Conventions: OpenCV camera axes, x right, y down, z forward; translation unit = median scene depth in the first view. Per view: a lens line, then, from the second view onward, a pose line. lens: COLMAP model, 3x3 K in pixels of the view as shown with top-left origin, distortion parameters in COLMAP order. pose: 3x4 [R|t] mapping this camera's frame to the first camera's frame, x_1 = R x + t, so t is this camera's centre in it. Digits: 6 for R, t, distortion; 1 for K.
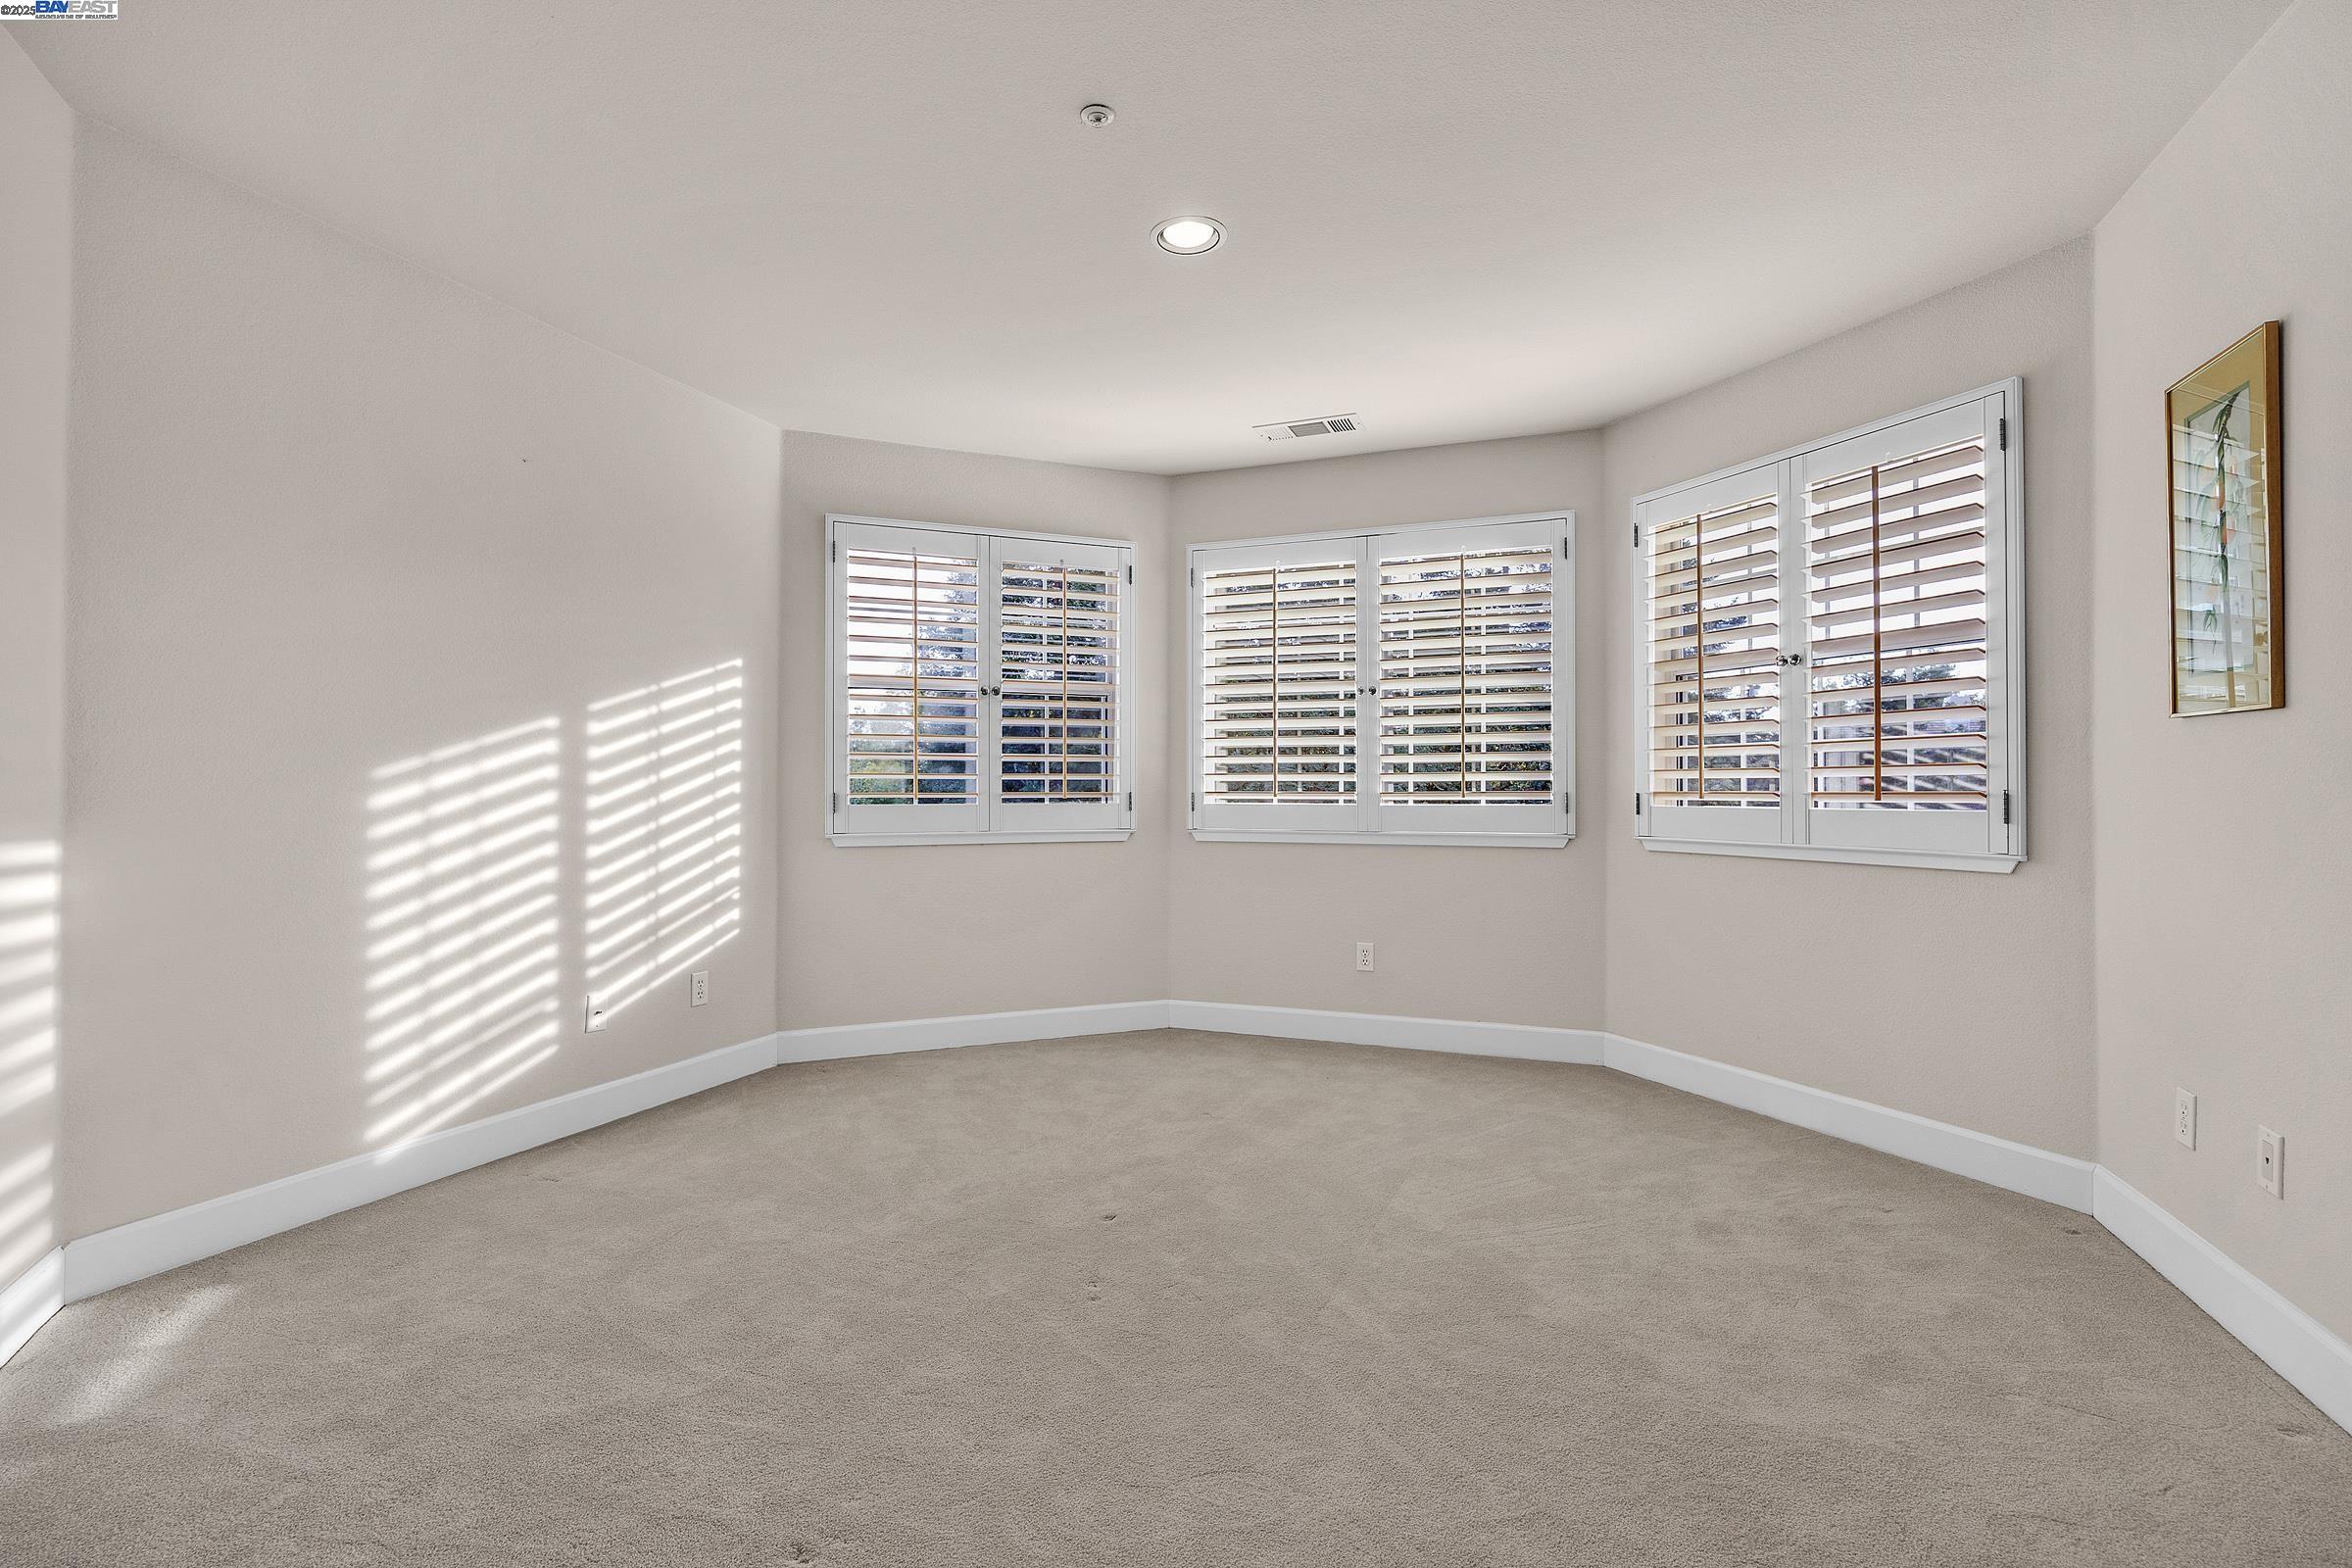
lens RADIAL K [[1048.0, 0, 1164.6], [0, 1048.0, 796.0], [0, 0, 1]] dist [-0.017576, 0.000369]
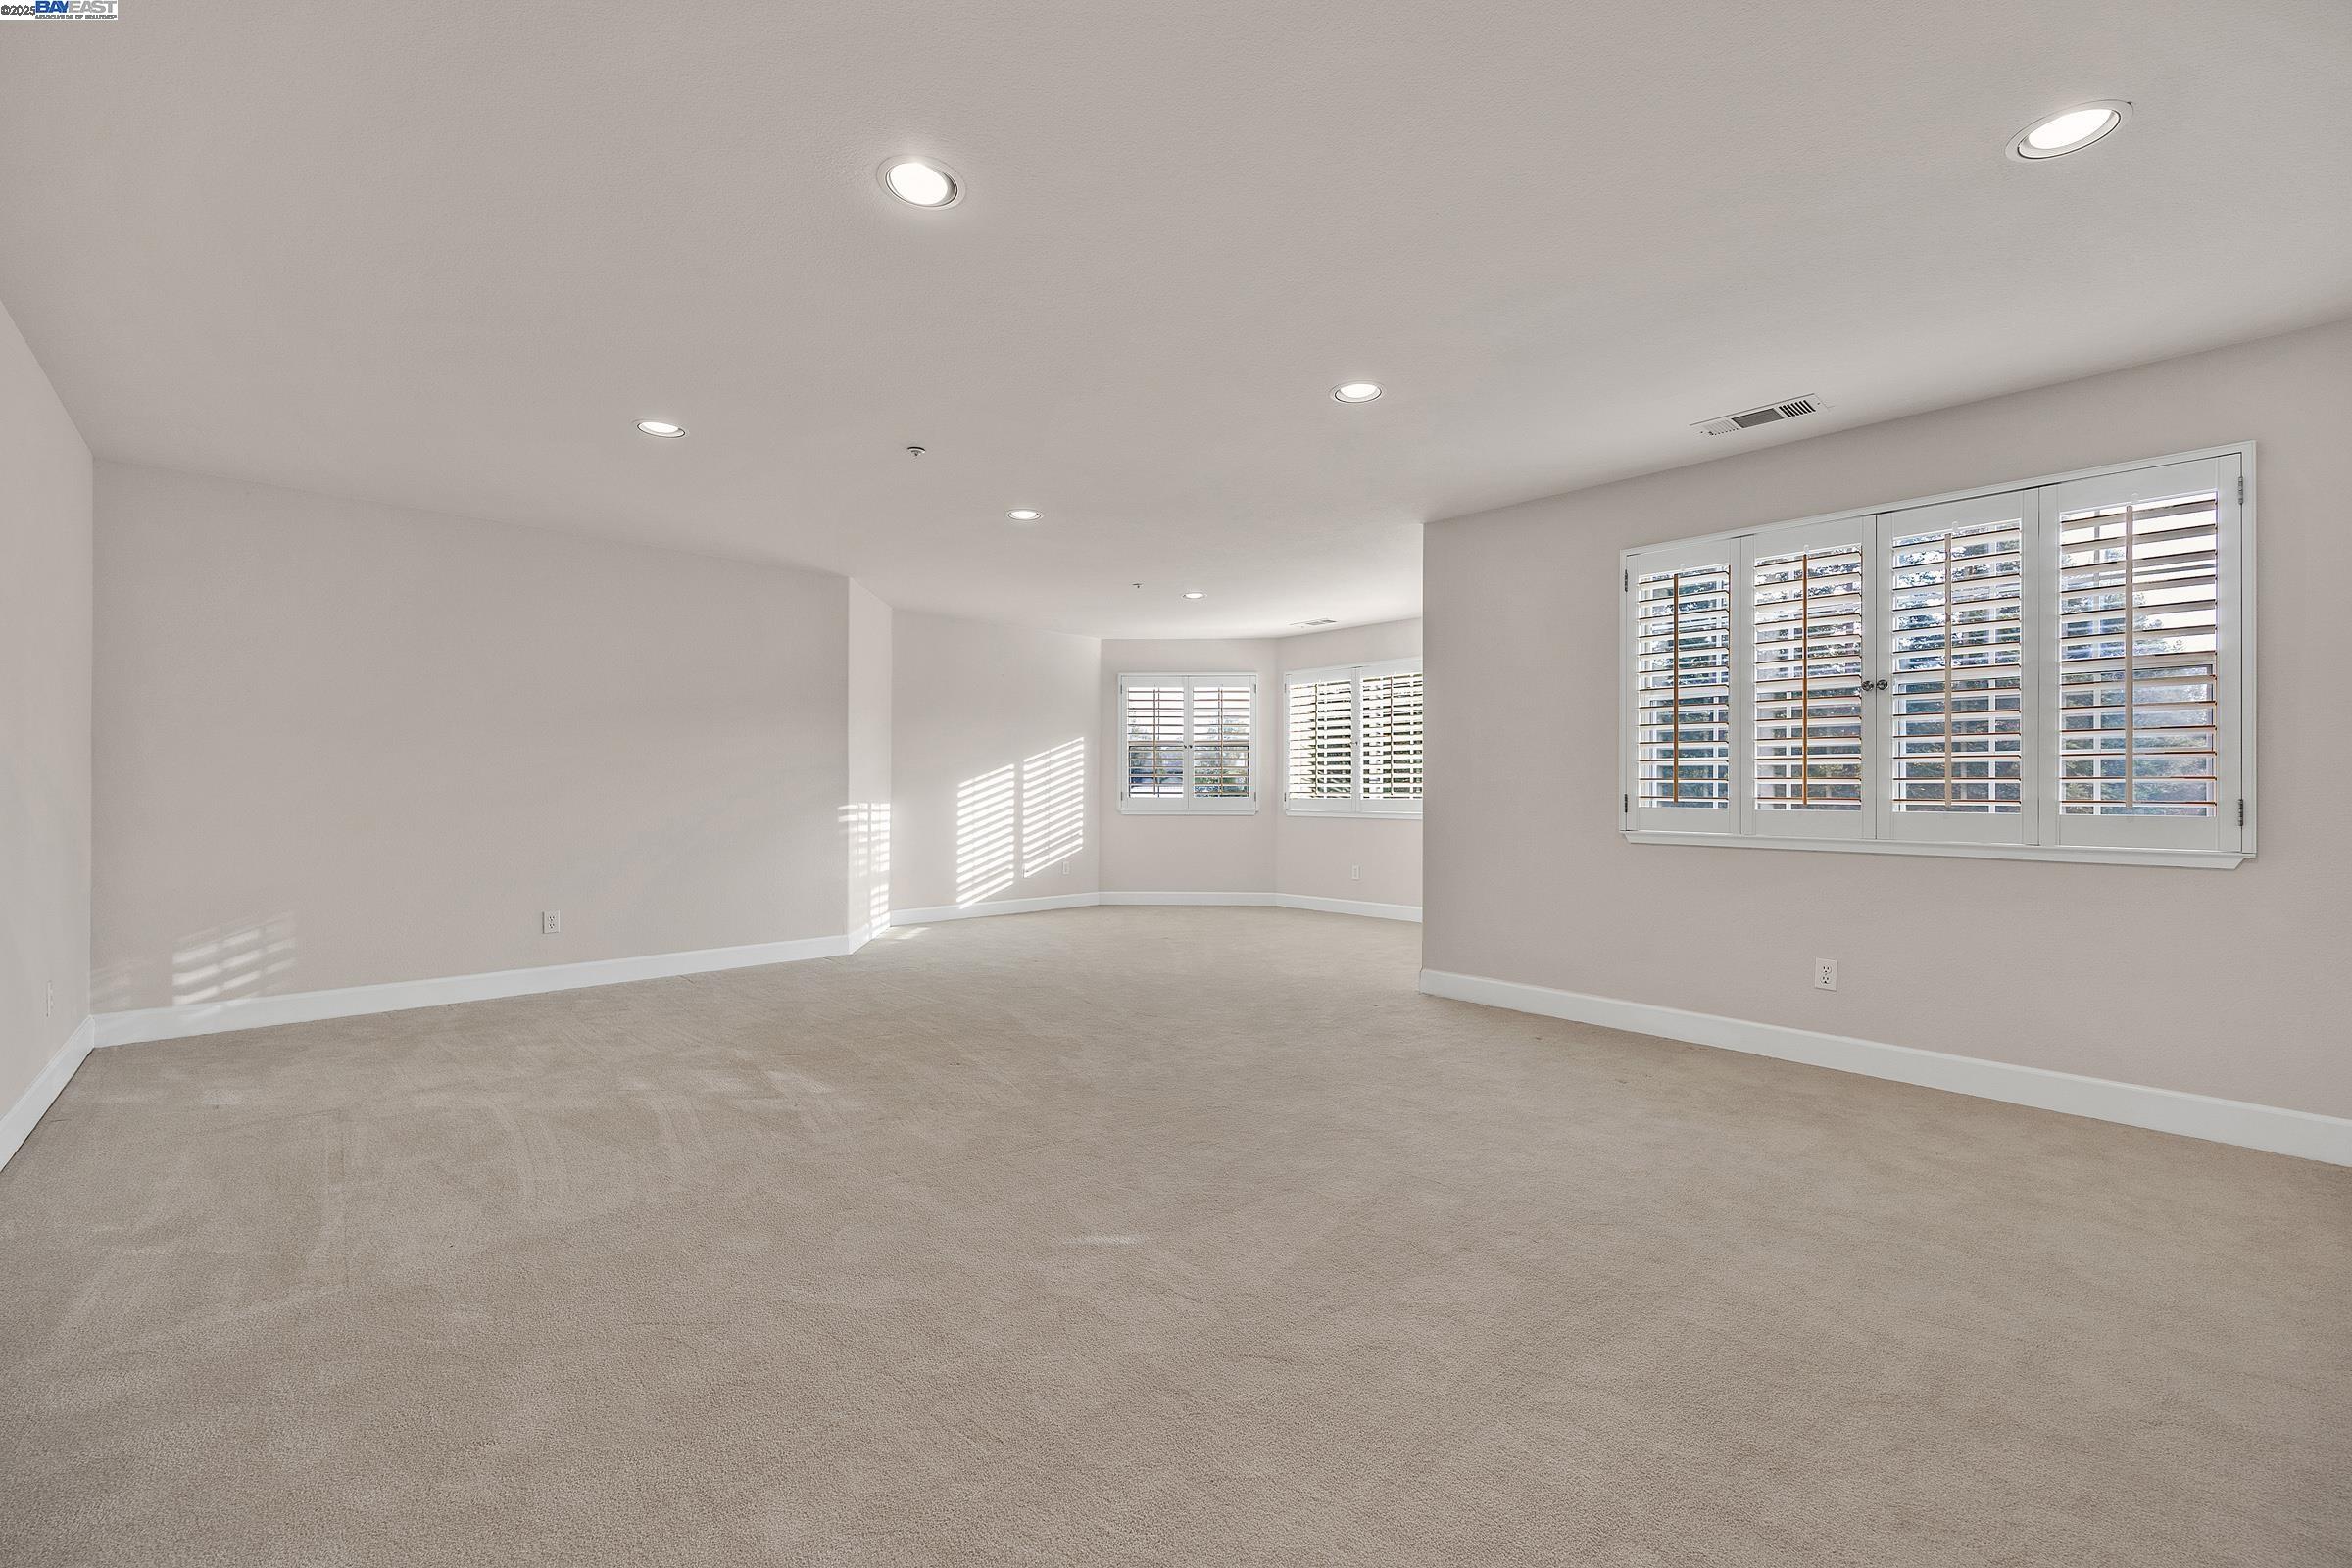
lens RADIAL K [[940.1, 0, 1180.1], [0, 940.1, 792.2], [0, 0, 1]] dist [0.001105, -0.000013]
pose [[0.916222, 0.000337, -0.400671, 0.805940], [-0.003517, 0.999968, -0.007200, 0.014982], [0.400656, 0.008006, 0.916194, -1.092382]]
